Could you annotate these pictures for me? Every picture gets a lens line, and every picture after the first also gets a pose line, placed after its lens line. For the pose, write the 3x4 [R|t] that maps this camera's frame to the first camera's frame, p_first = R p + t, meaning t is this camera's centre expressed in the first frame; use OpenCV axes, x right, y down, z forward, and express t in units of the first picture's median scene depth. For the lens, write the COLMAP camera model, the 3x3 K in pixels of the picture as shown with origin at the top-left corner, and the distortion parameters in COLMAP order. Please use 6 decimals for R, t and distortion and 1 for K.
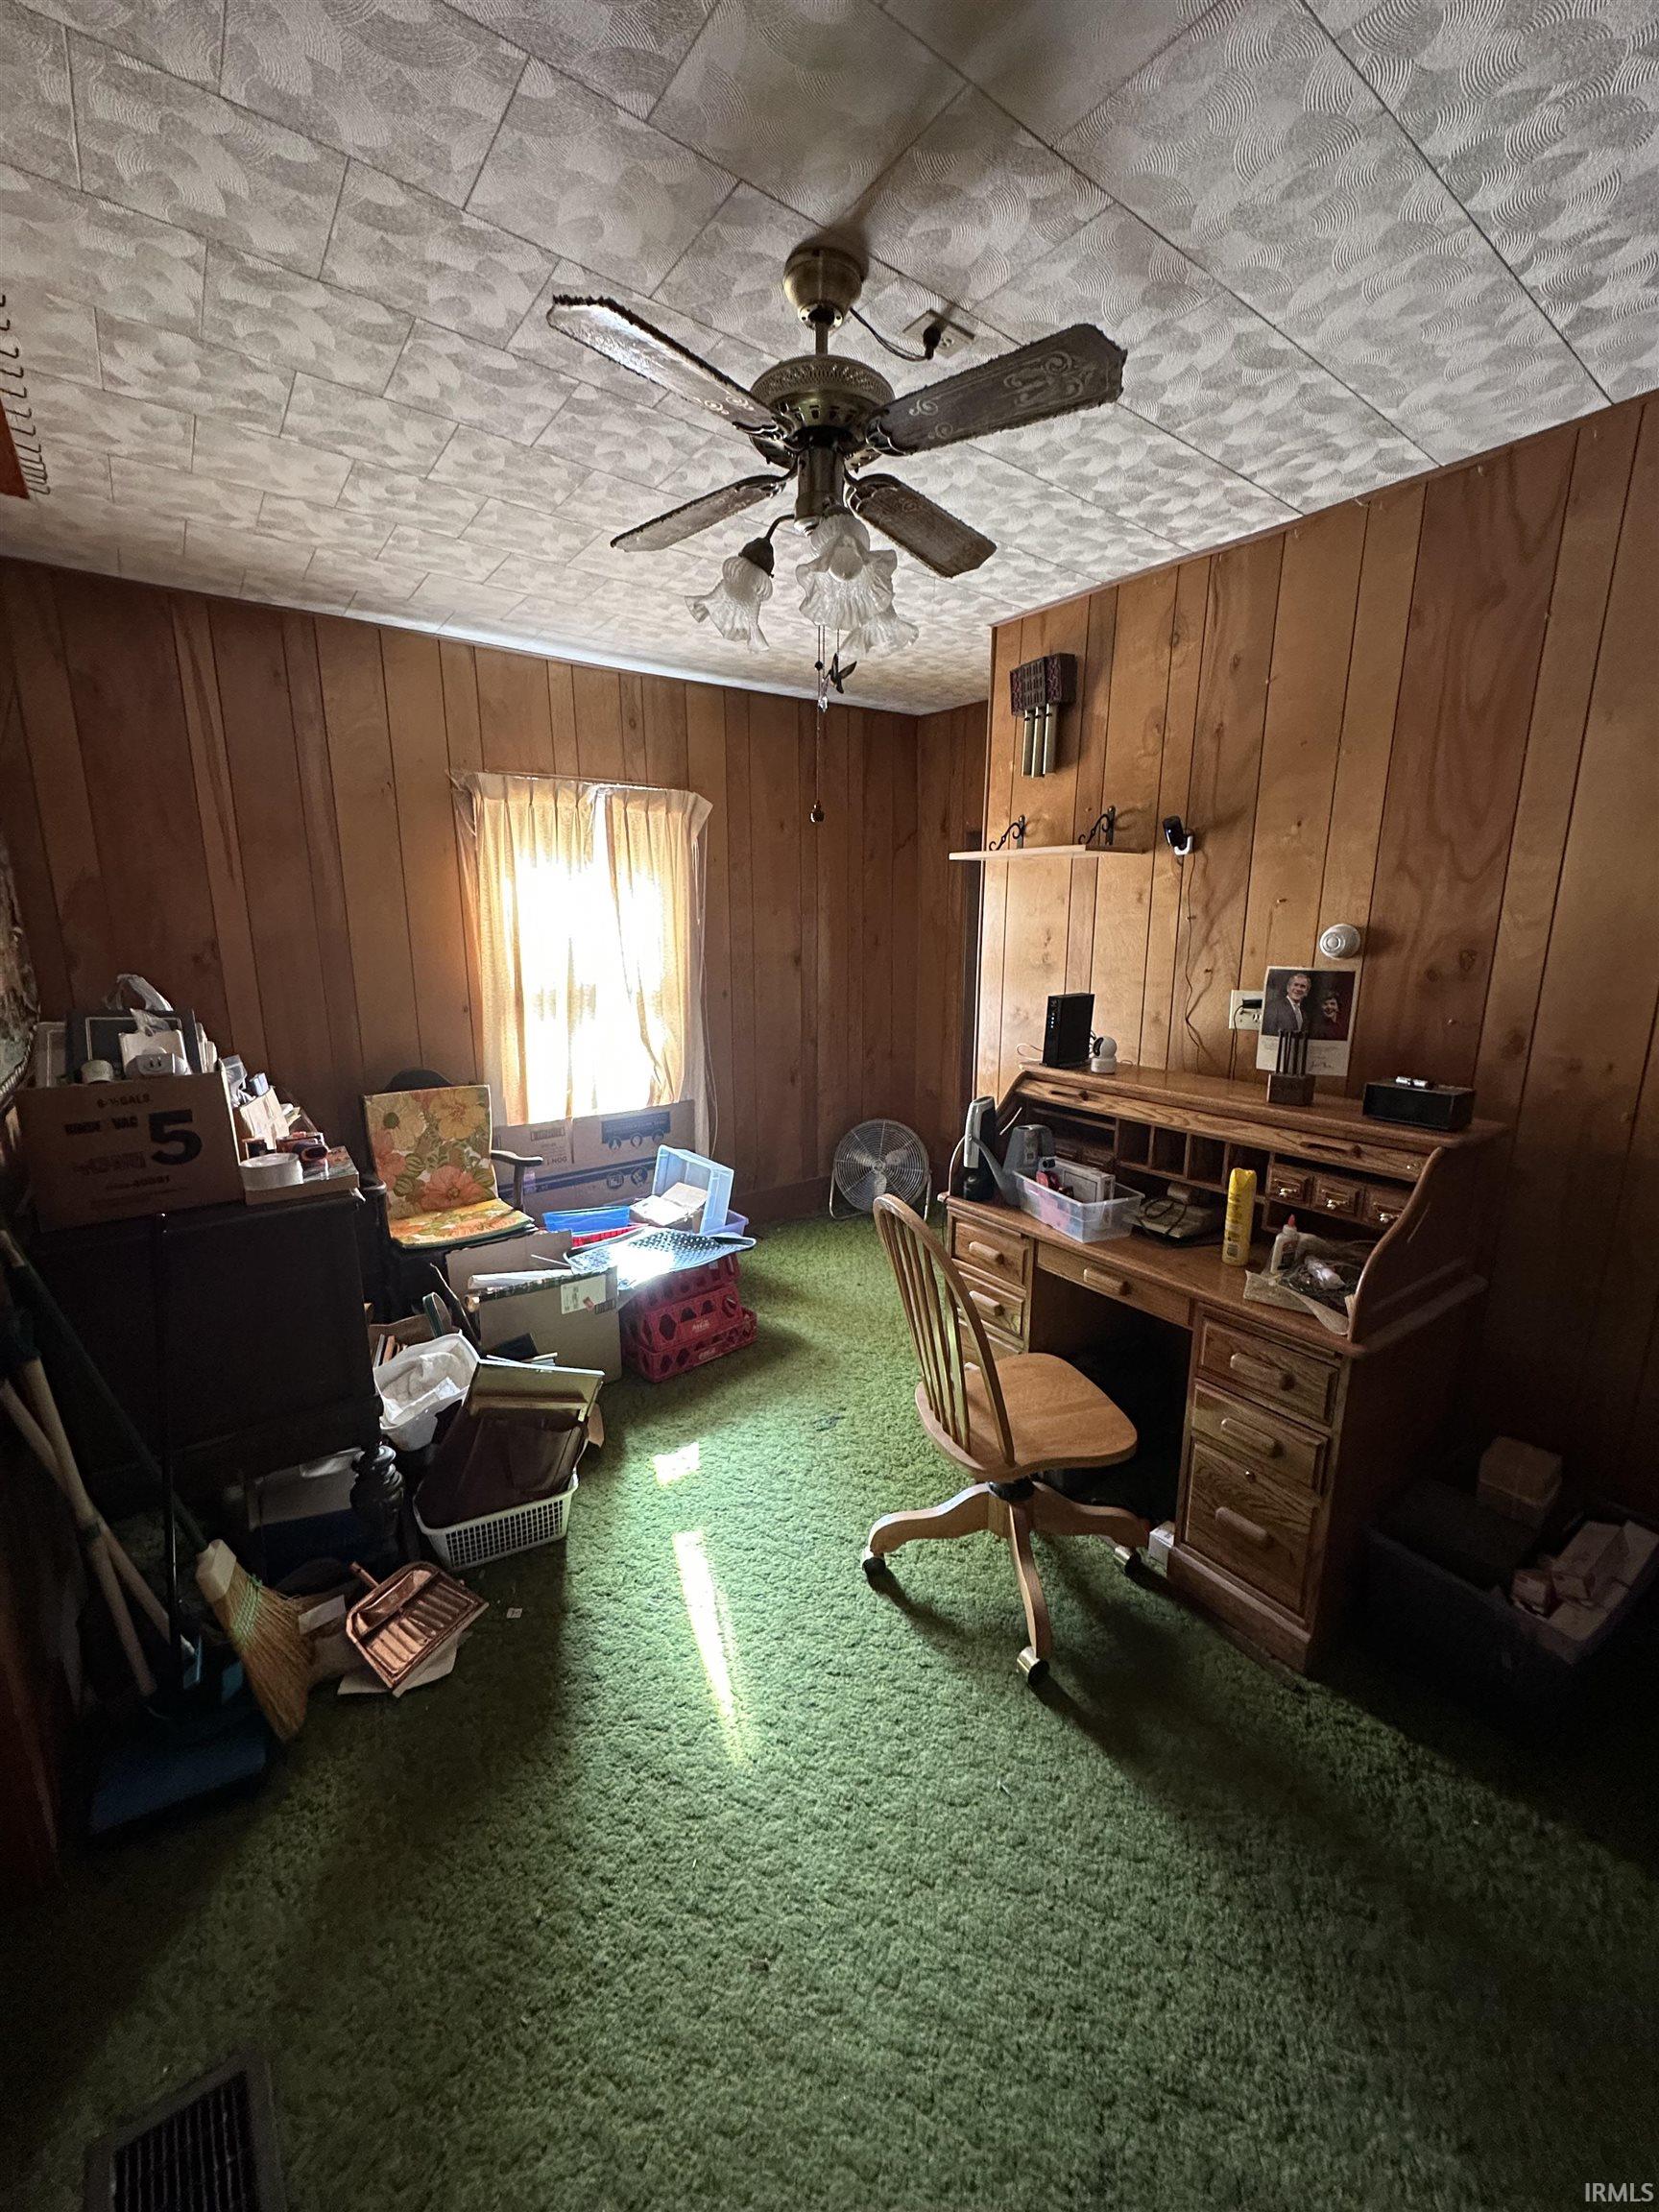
lens RADIAL K [[881.8, 0, 838.4], [0, 881.8, 1103.5], [0, 0, 1]] dist [-0.001410, 0.000914]
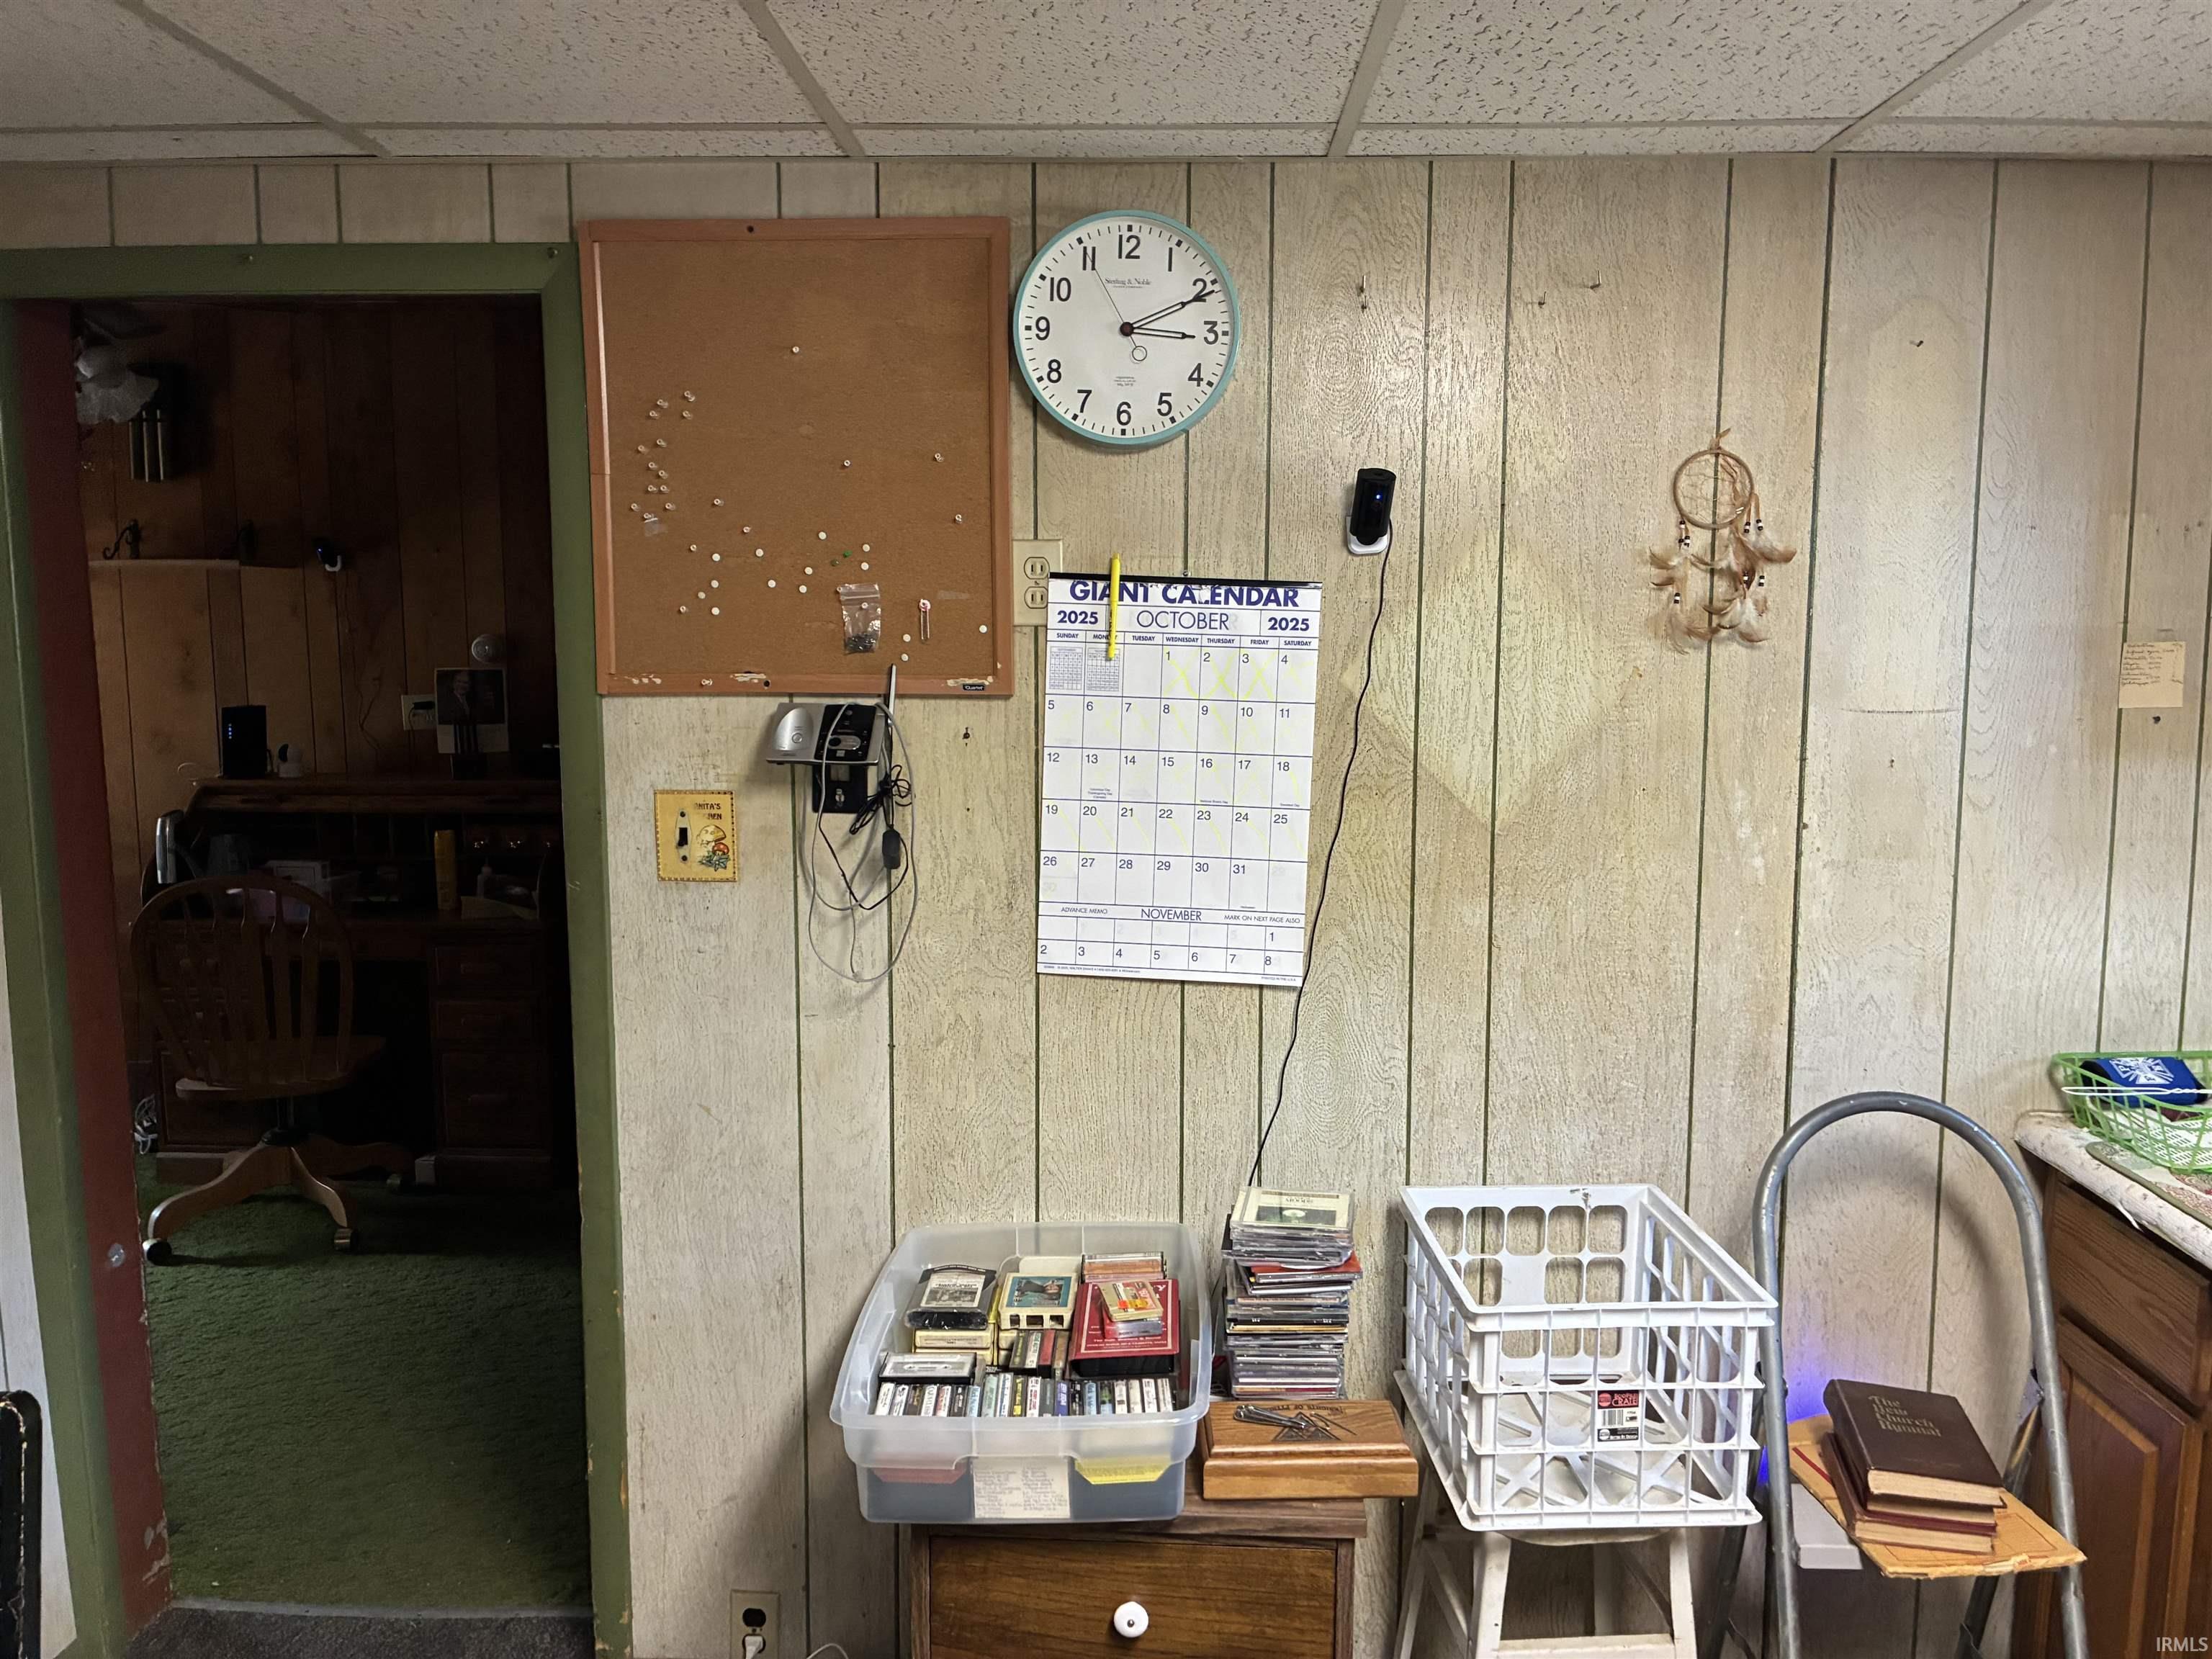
lens RADIAL K [[1673.6, 0, 1114.4], [0, 1673.6, 827.9], [0, 0, 1]] dist [0.025962, -0.014204]
pose [[0.645157, -0.092467, 0.758434, -0.603421], [0.168913, 0.985349, -0.023553, 0.242487], [-0.745145, 0.143305, 0.651324, -1.033530]]
